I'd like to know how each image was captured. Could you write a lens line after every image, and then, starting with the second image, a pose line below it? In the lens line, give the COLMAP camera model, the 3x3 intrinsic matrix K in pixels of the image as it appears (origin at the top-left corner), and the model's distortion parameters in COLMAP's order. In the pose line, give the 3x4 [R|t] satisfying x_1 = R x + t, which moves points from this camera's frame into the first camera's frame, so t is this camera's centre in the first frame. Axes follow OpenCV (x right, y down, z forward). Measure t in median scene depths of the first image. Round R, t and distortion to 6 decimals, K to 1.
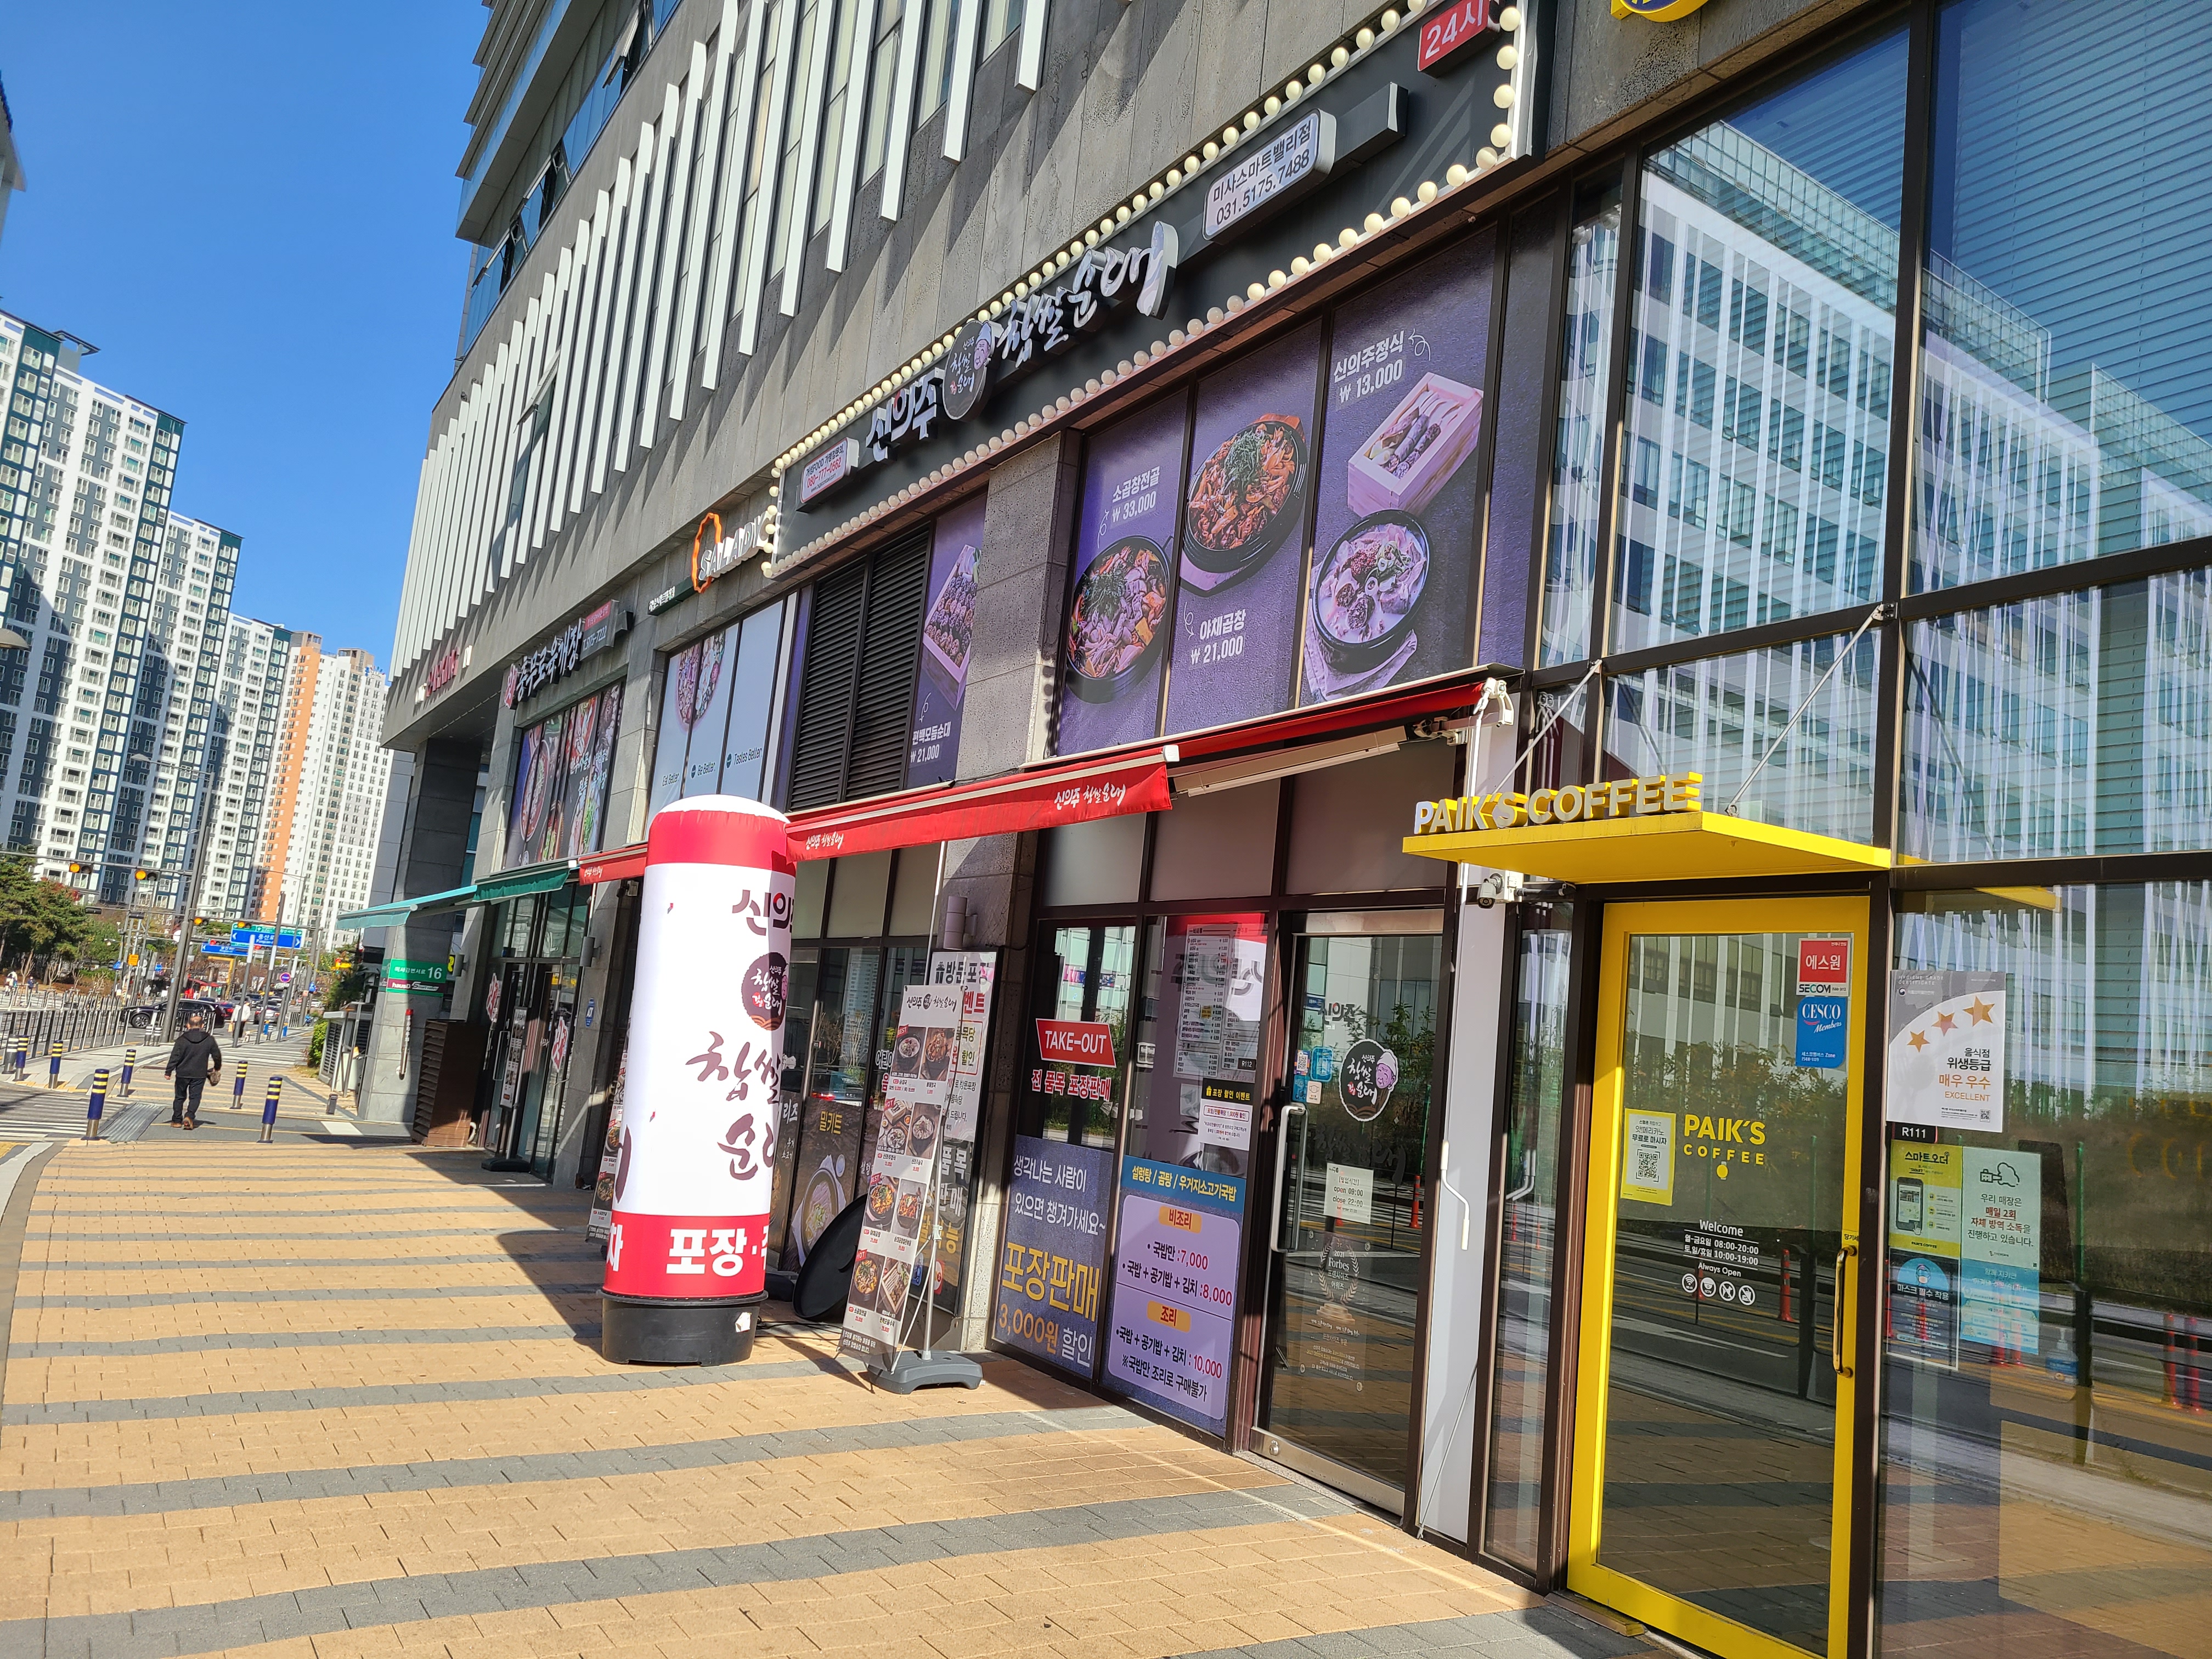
lens RADIAL K [[1659.7, 0, 1111.2], [0, 1659.7, 829.8], [0, 0, 1]] dist [0.073002, -0.001888]
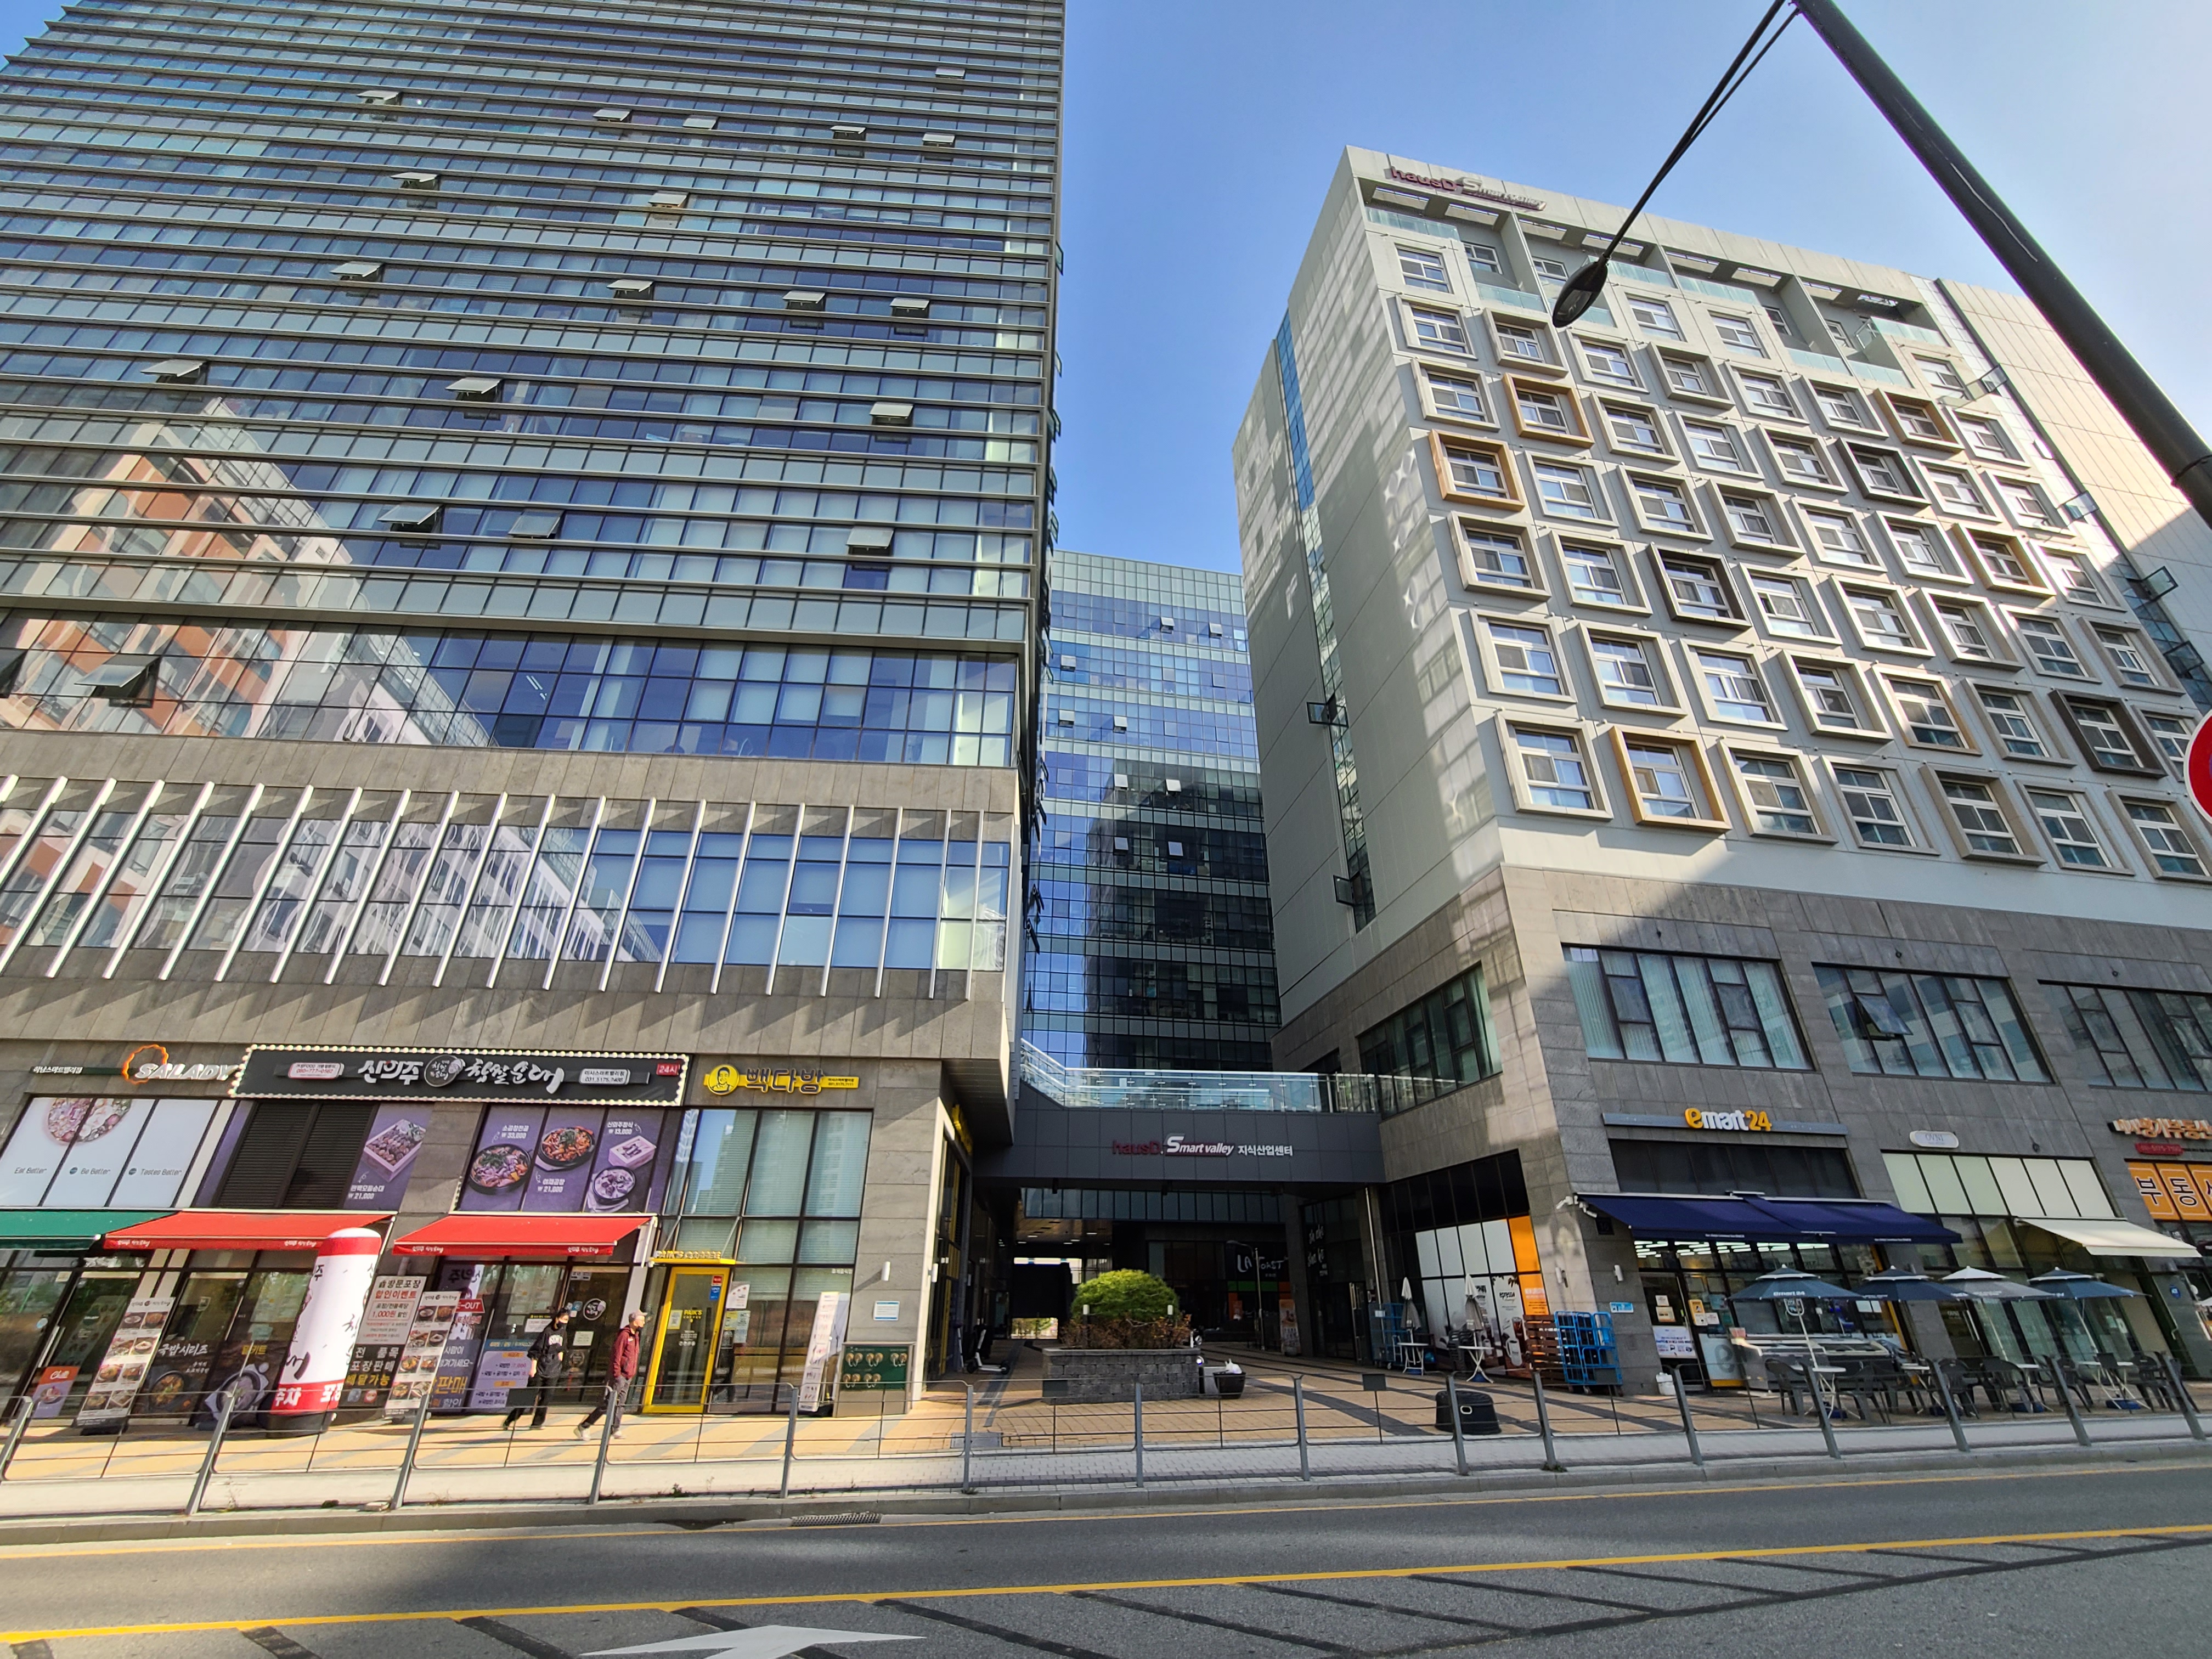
lens RADIAL K [[897.7, 0, 1106.9], [0, 897.7, 838.0], [0, 0, 1]] dist [-0.001105, -0.000080]
pose [[0.448269, 0.327375, 0.831794, -1.368850], [-0.080380, 0.941516, -0.327241, -0.300311], [-0.890277, 0.079832, 0.448367, -1.156604]]
